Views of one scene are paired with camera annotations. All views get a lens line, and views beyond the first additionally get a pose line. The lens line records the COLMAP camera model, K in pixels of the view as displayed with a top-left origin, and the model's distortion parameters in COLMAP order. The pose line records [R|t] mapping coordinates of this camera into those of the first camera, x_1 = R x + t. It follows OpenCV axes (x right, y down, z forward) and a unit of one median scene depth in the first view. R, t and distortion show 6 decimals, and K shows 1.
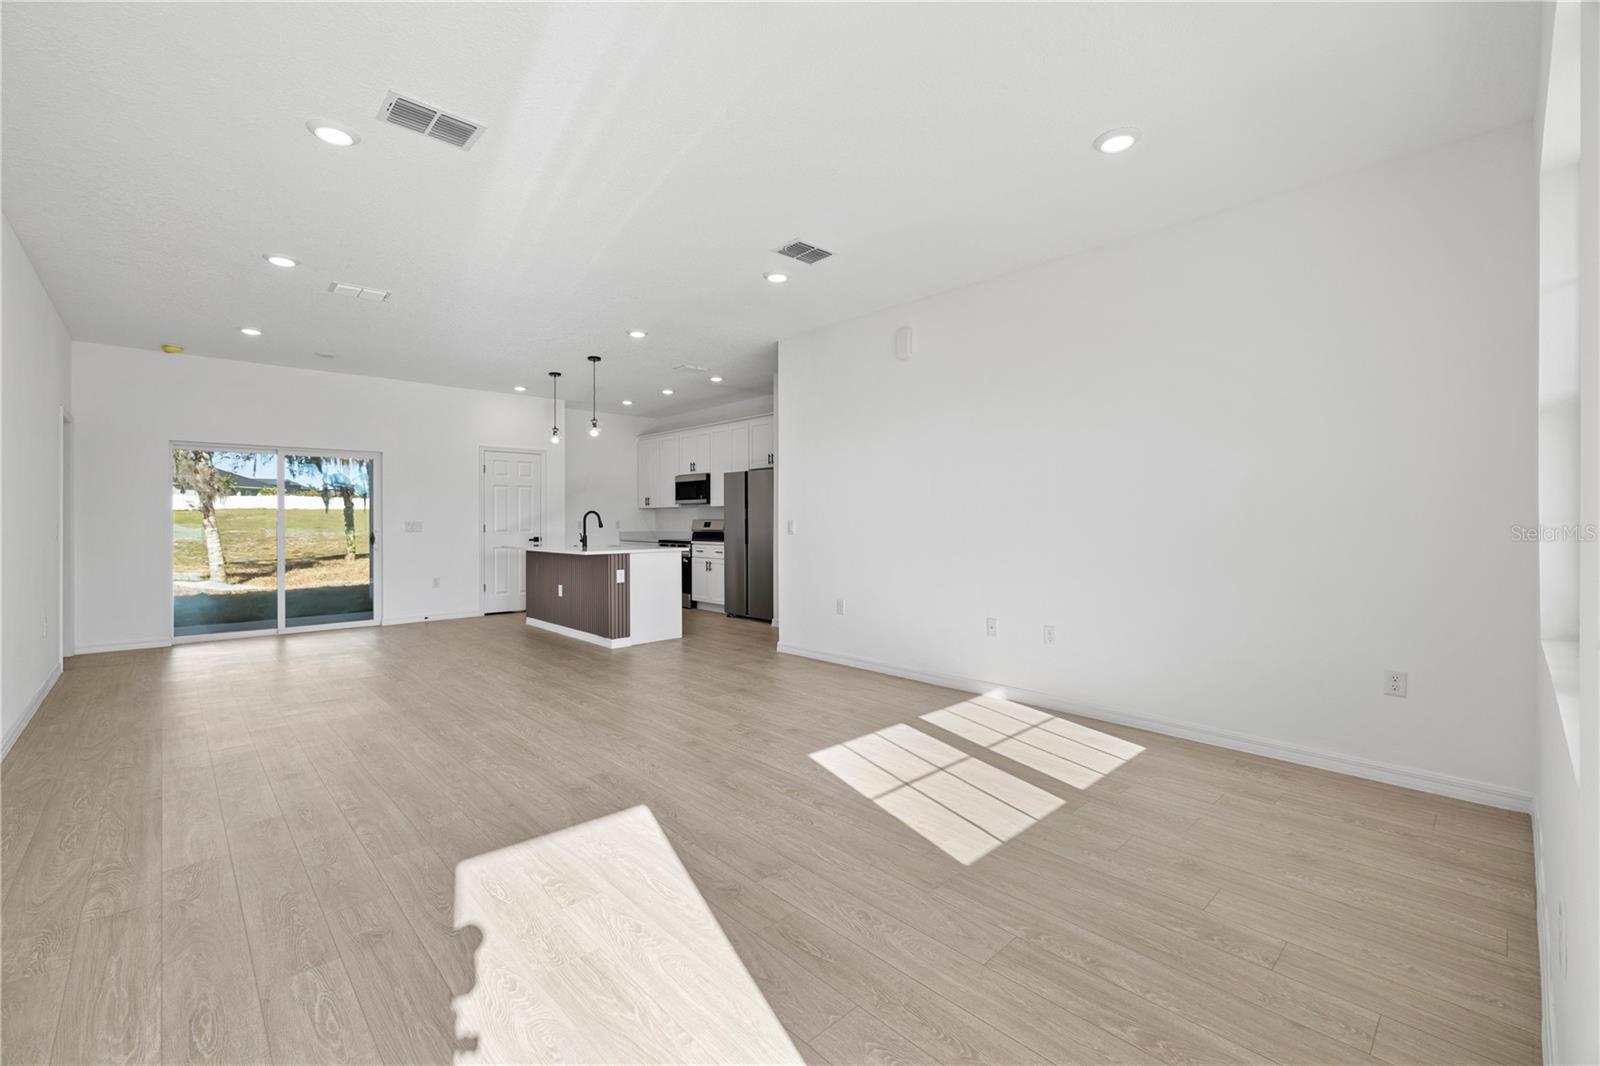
lens RADIAL K [[669.6, 0, 793.6], [0, 669.6, 532.8], [0, 0, 1]] dist [-0.000933, -0.000098]
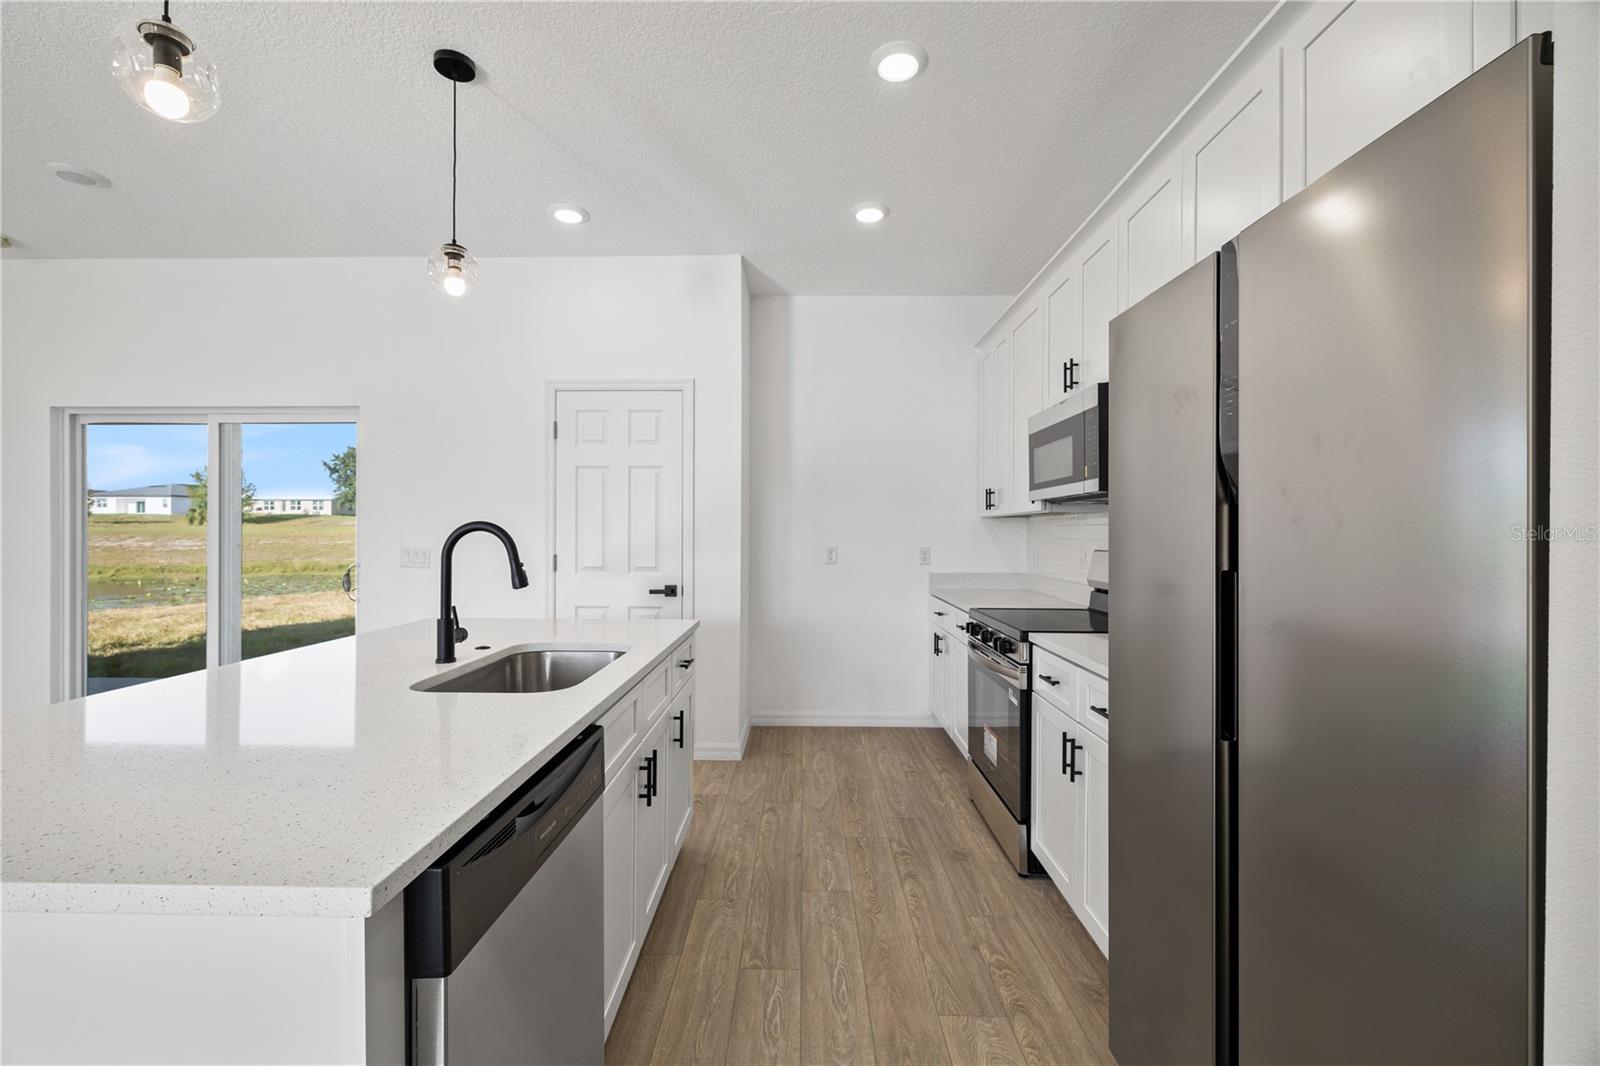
lens RADIAL K [[657.7, 0, 804.8], [0, 657.7, 536.1], [0, 0, 1]] dist [-0.001217, -0.000075]
pose [[0.728724, 0.010008, -0.684735, -0.037873], [-0.021500, 0.999735, -0.008270, -0.024038], [0.684470, 0.020748, 0.728745, 0.779612]]
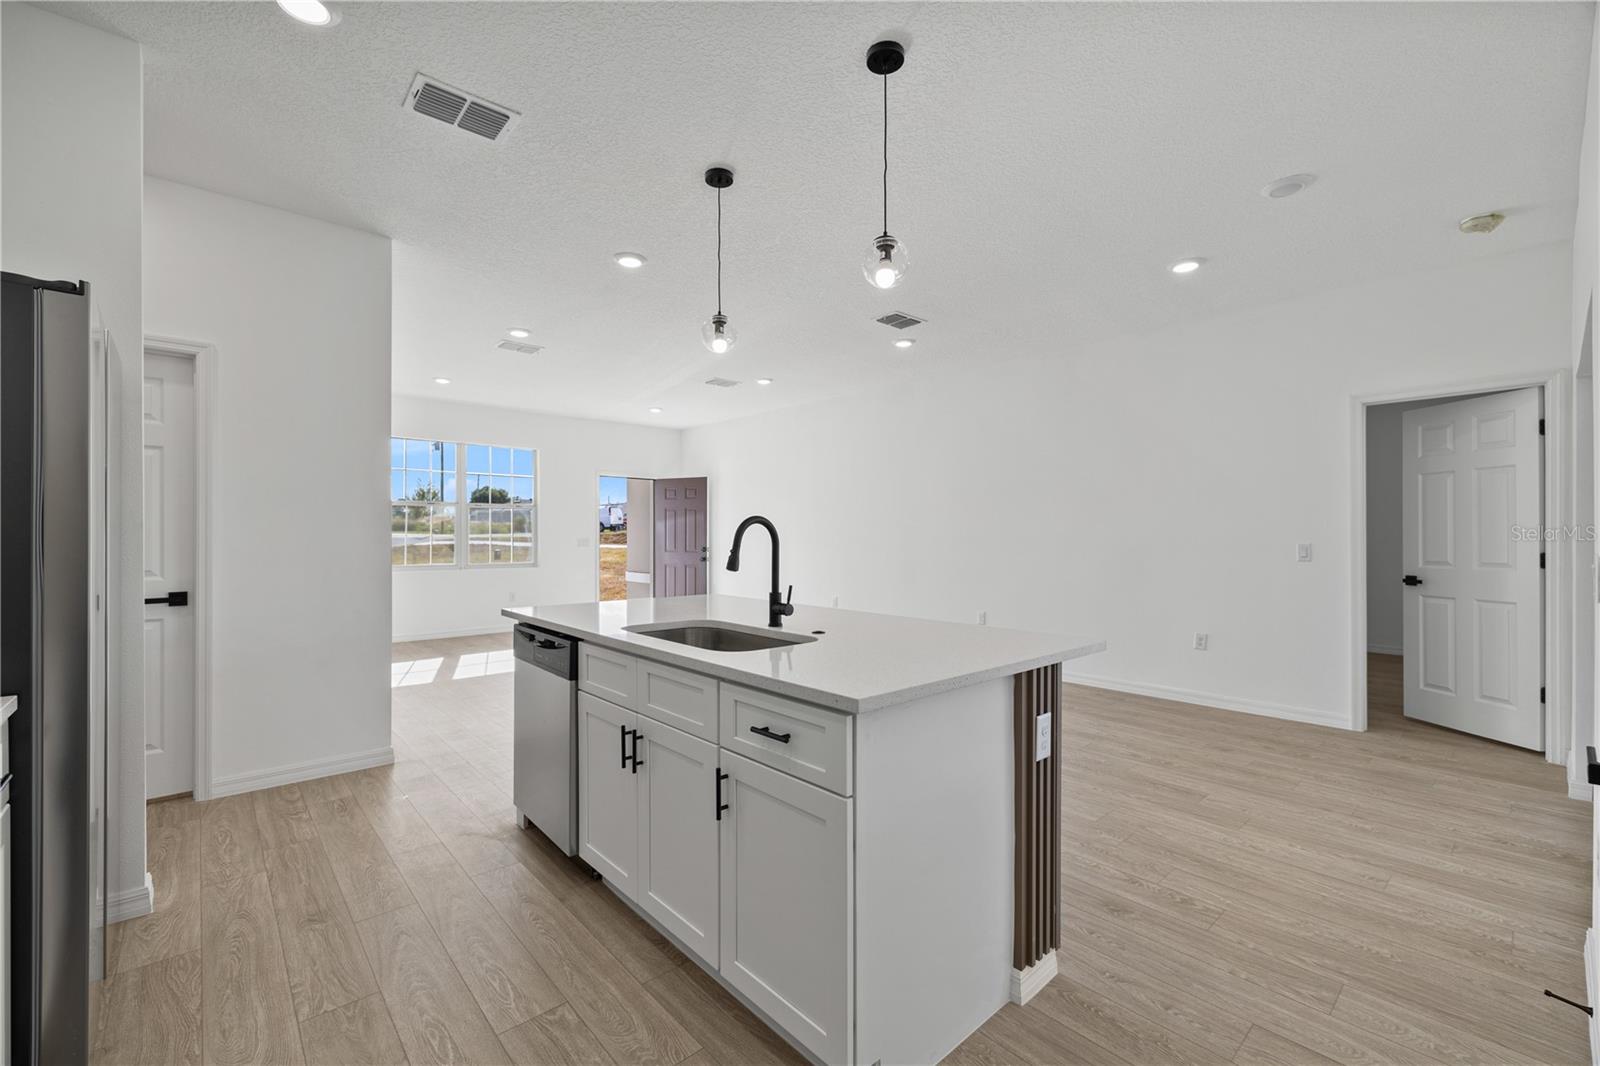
lens RADIAL K [[669.6, 0, 793.6], [0, 669.6, 532.8], [0, 0, 1]] dist [-0.000933, -0.000098]
pose [[-0.999621, 0.003832, 0.027253, -0.281965], [0.004343, 0.999815, 0.018739, -0.027015], [-0.027176, 0.018850, -0.999453, 1.132791]]
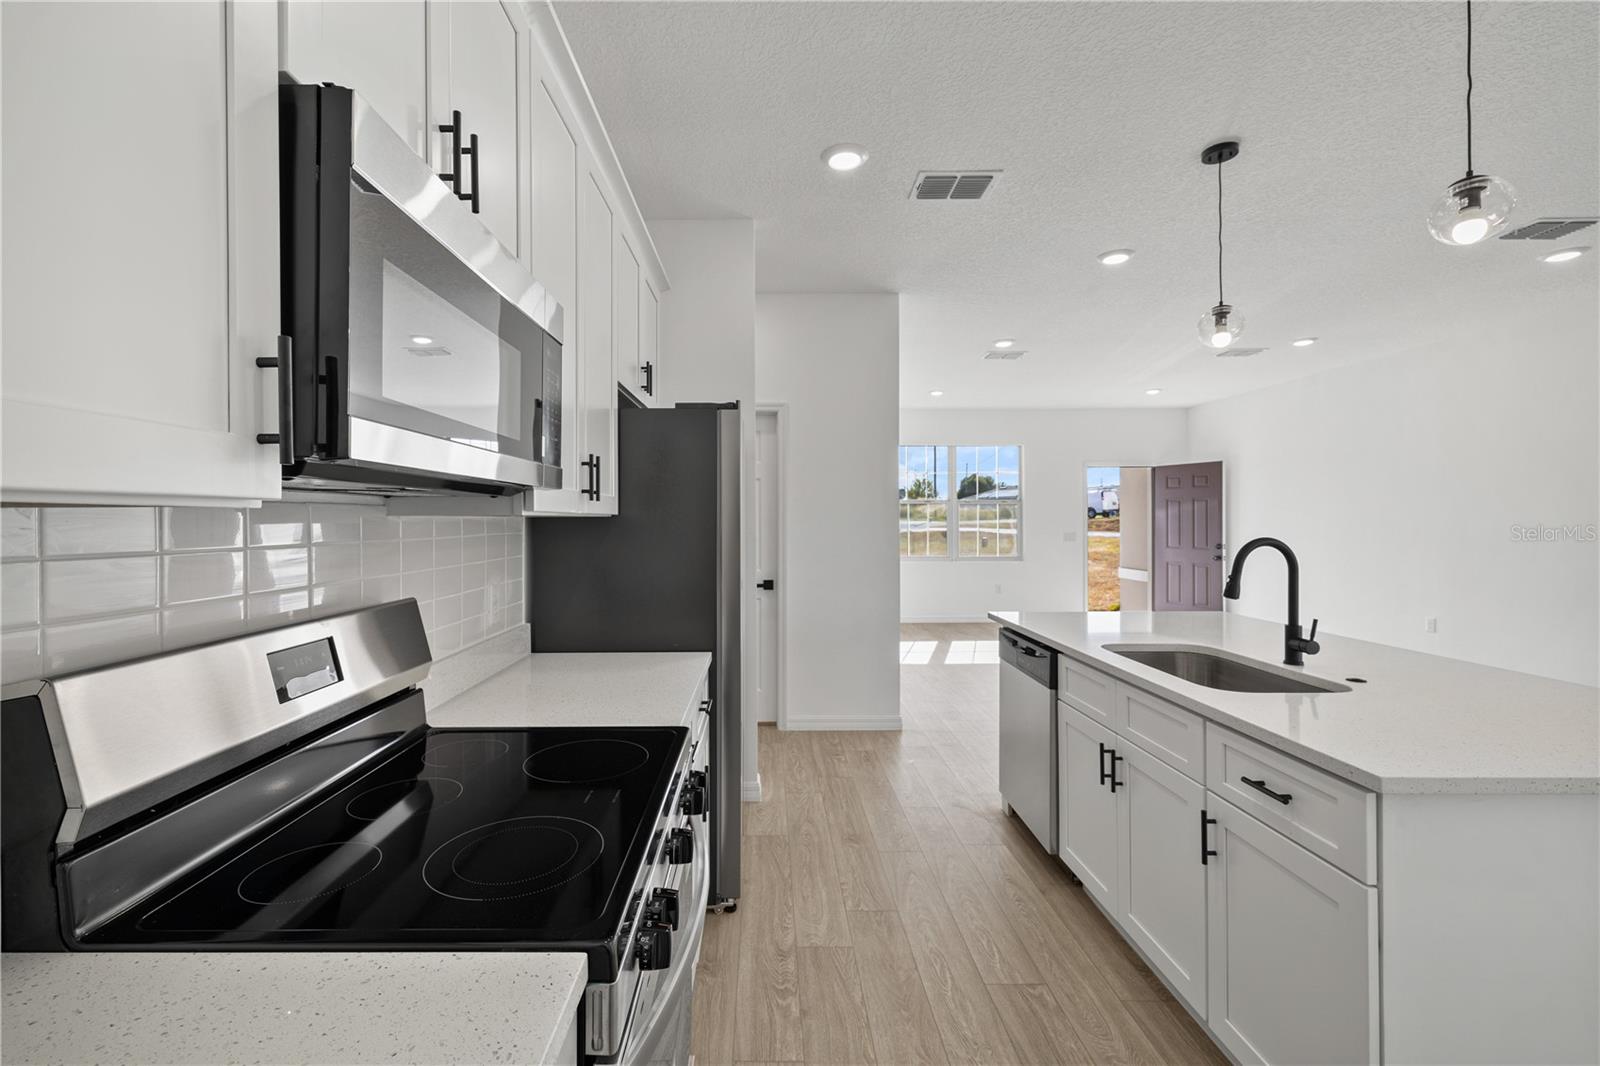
lens RADIAL K [[685.4, 0, 766.8], [0, 685.4, 518.6], [0, 0, 1]] dist [0.000743, 0.000768]
pose [[-0.730827, 0.006144, 0.682535, -0.296994], [0.019138, 0.999751, 0.011492, -0.041921], [-0.682294, 0.021461, -0.730763, 1.163596]]
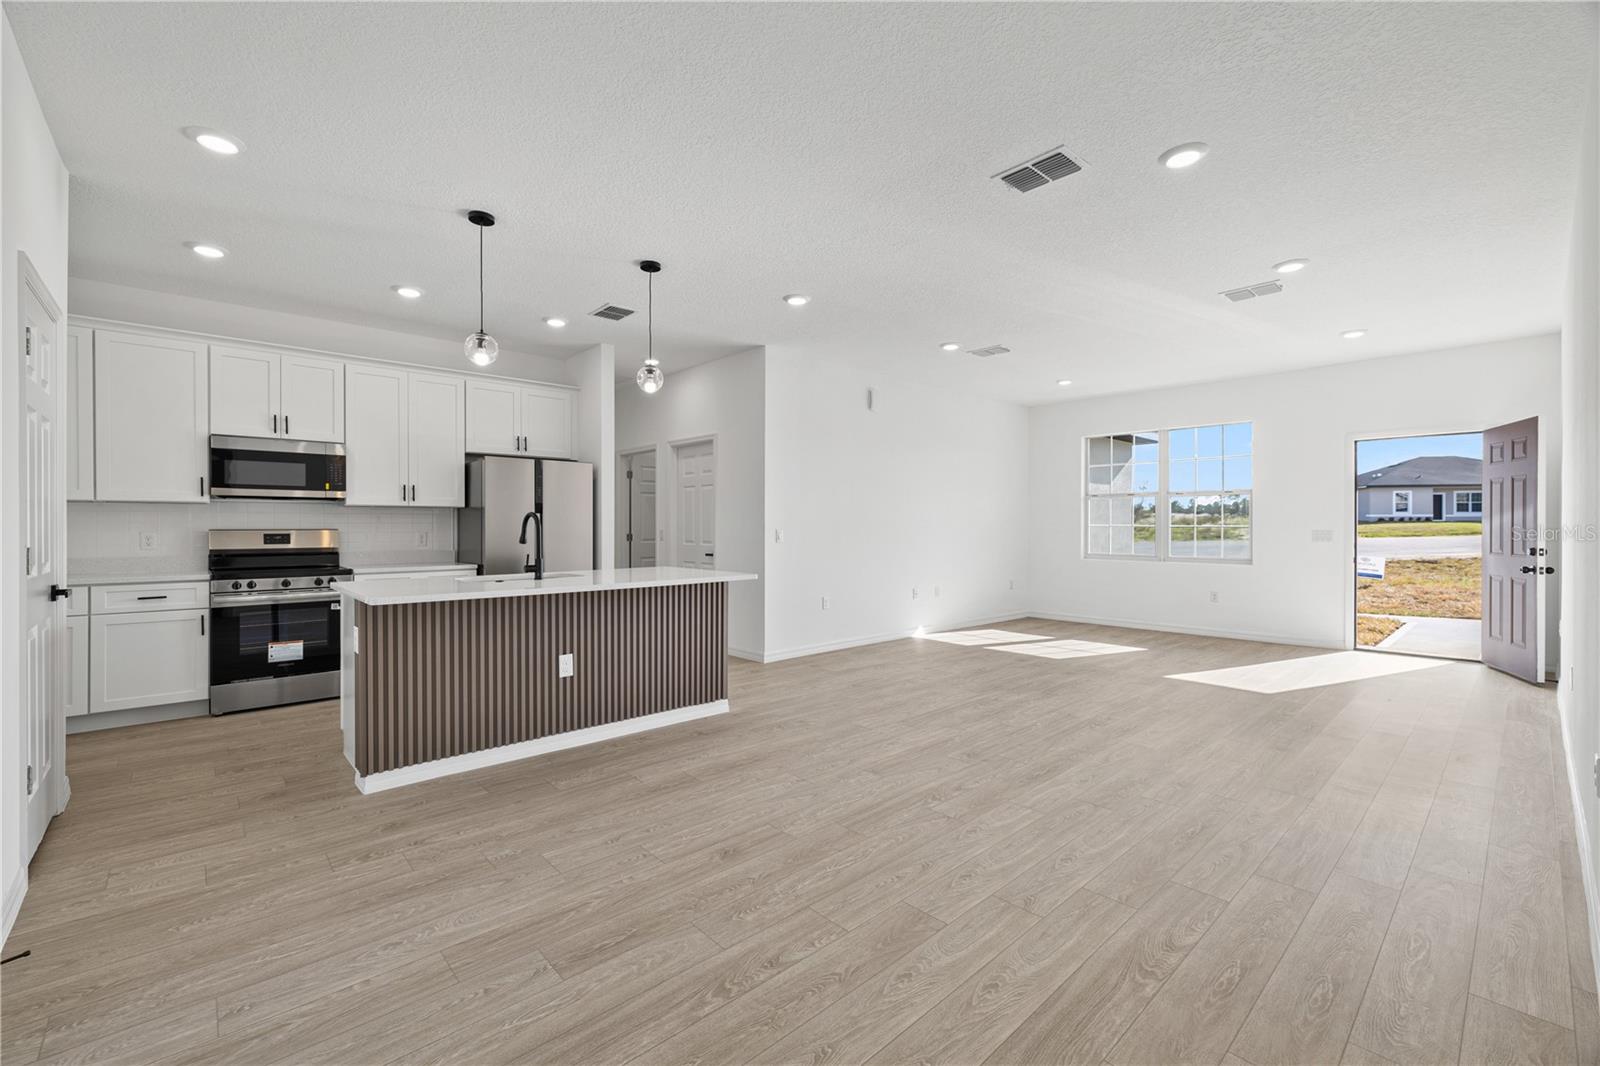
lens RADIAL K [[670.1, 0, 788.9], [0, 670.1, 524.4], [0, 0, 1]] dist [0.001438, -0.000165]
pose [[0.020501, 0.006154, 0.999771, -0.716012], [0.020548, 0.999767, -0.006575, -0.013117], [-0.999579, 0.020678, 0.020370, 0.674824]]
